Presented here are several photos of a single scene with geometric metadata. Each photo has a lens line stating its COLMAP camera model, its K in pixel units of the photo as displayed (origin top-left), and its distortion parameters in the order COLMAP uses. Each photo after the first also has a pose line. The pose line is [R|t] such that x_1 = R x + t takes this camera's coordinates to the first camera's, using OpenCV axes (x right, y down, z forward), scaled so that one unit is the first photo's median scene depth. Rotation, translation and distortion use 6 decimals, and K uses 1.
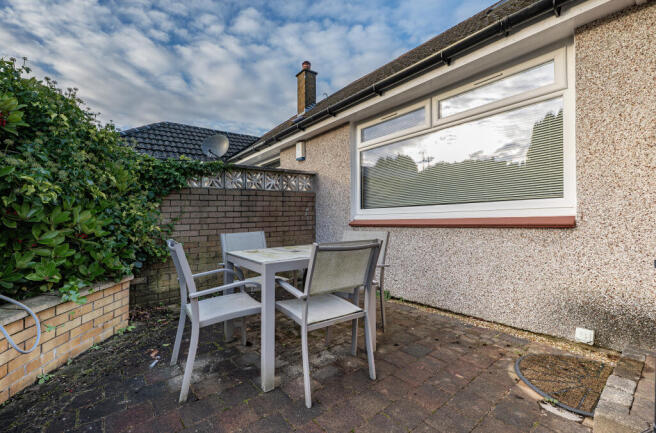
lens RADIAL K [[283.1, 0, 328.0], [0, 283.1, 216.5], [0, 0, 1]] dist [-0.002170, -0.000194]
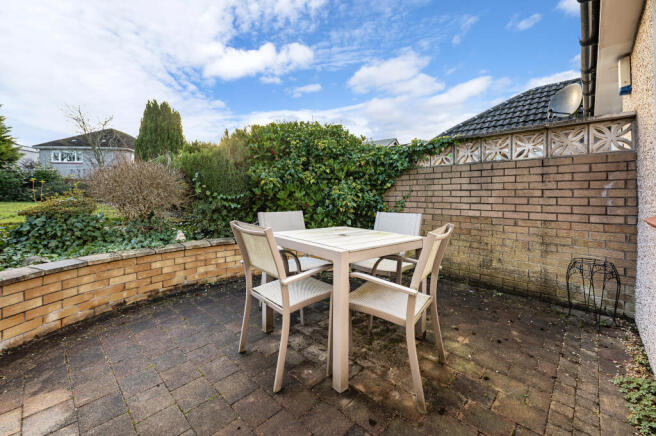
lens RADIAL K [[260.2, 0, 330.1], [0, 260.2, 214.3], [0, 0, 1]] dist [-0.000279, -0.000103]
pose [[0.156222, 0.094275, -0.983212, 0.390767], [-0.009816, 0.995534, 0.093897, -0.014117], [0.987673, -0.005018, 0.156450, 0.456626]]
